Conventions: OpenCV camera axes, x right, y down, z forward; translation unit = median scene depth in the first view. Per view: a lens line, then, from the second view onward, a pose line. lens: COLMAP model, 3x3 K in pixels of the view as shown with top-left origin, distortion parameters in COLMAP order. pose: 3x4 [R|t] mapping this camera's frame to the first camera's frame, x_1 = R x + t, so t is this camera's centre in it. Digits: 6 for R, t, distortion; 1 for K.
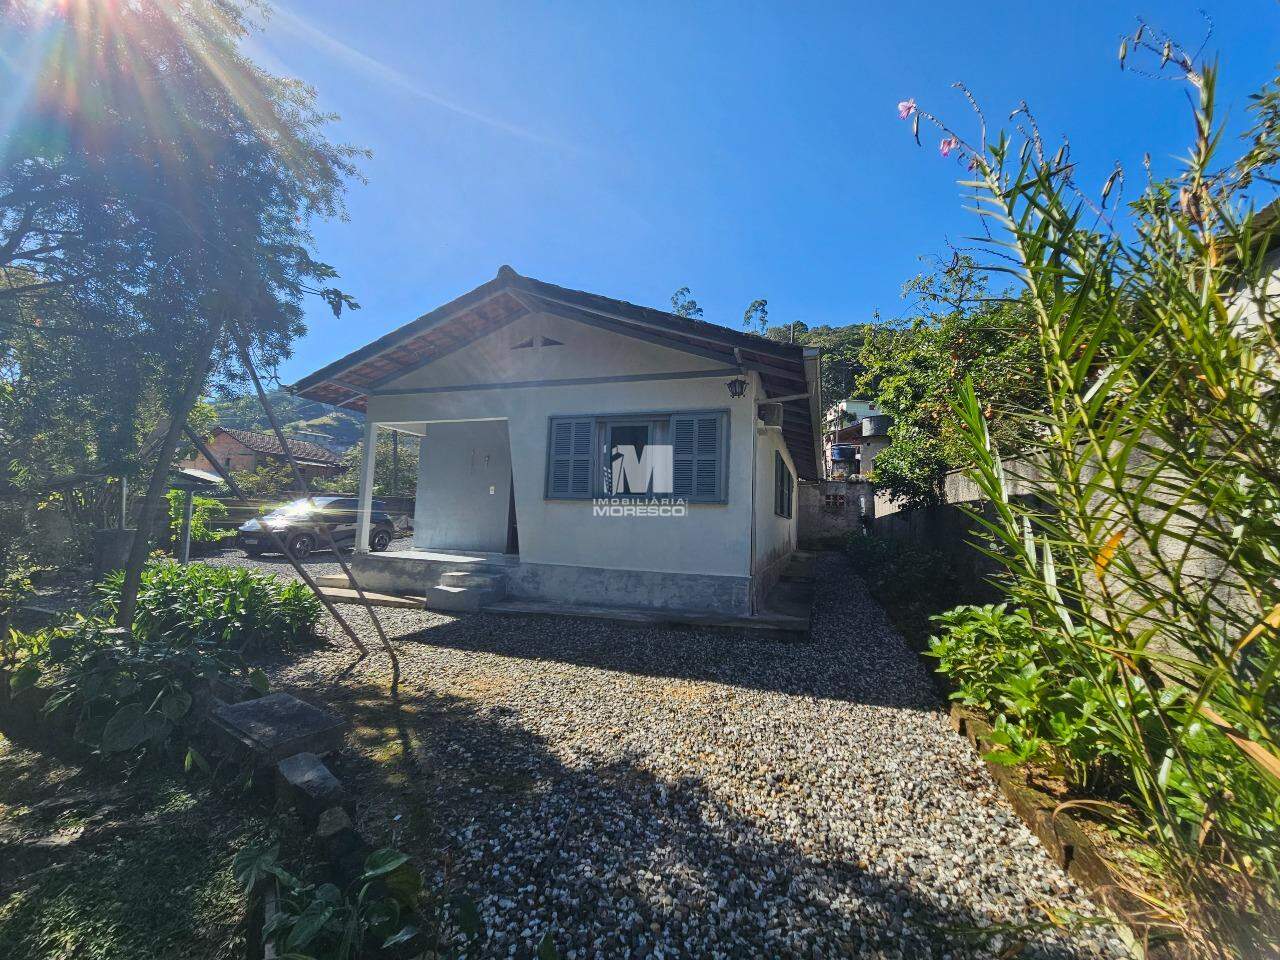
lens RADIAL K [[521.9, 0, 644.4], [0, 521.9, 480.0], [0, 0, 1]] dist [0.000078, 0.000707]
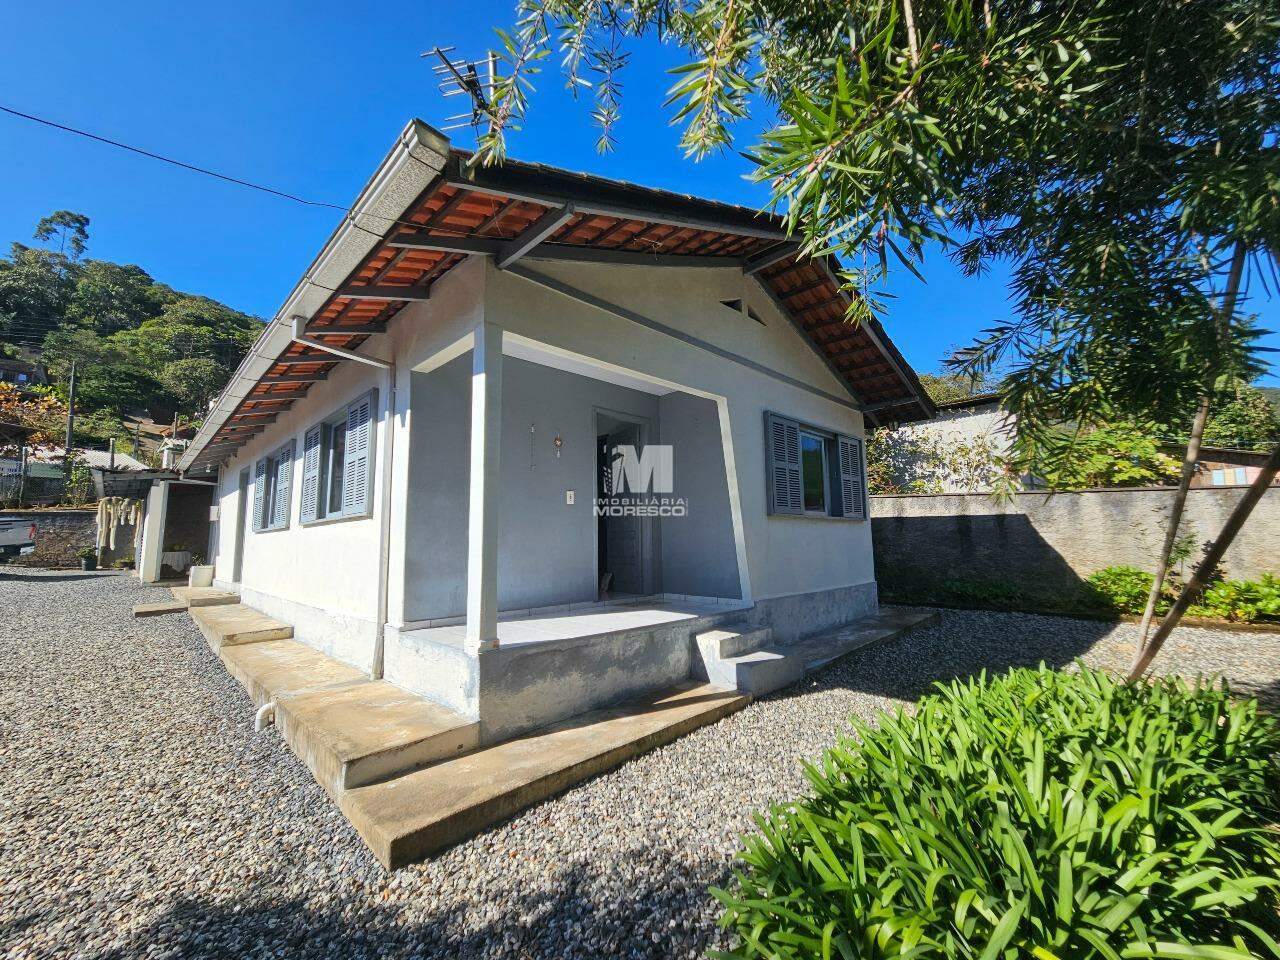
lens RADIAL K [[524.1, 0, 644.7], [0, 524.1, 479.4], [0, 0, 1]] dist [-0.000517, 0.001541]
pose [[0.434385, 0.060946, 0.898663, -1.156367], [-0.045682, 0.997915, -0.045596, 0.032474], [-0.899568, -0.021246, 0.436264, 0.970086]]
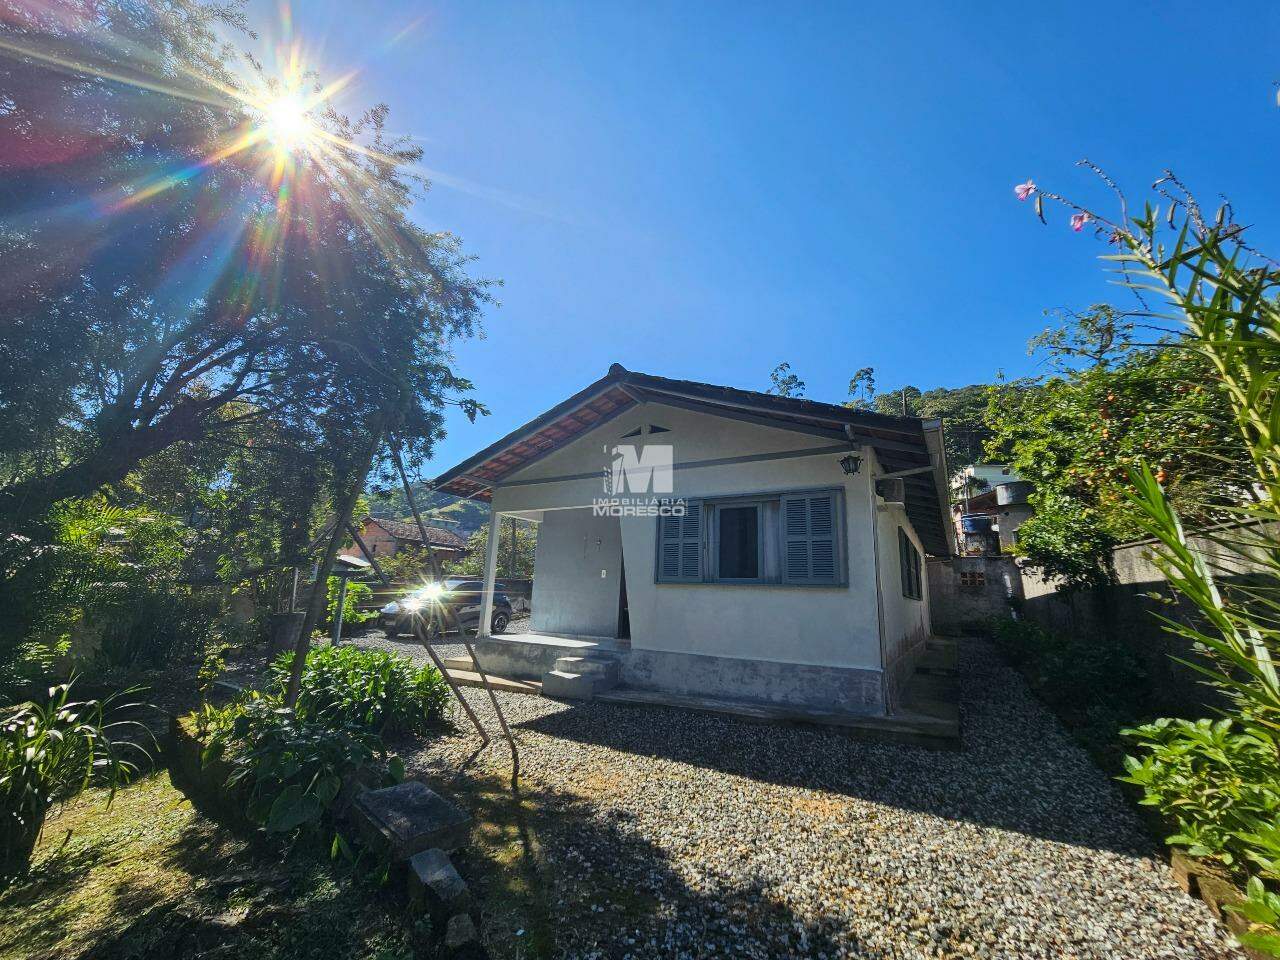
lens RADIAL K [[524.1, 0, 644.7], [0, 524.1, 479.4], [0, 0, 1]] dist [-0.000517, 0.001541]
pose [[0.980619, -0.044927, -0.190705, -0.013414], [0.017320, 0.989421, -0.144034, -0.020353], [0.195159, 0.137940, 0.971023, -0.006381]]
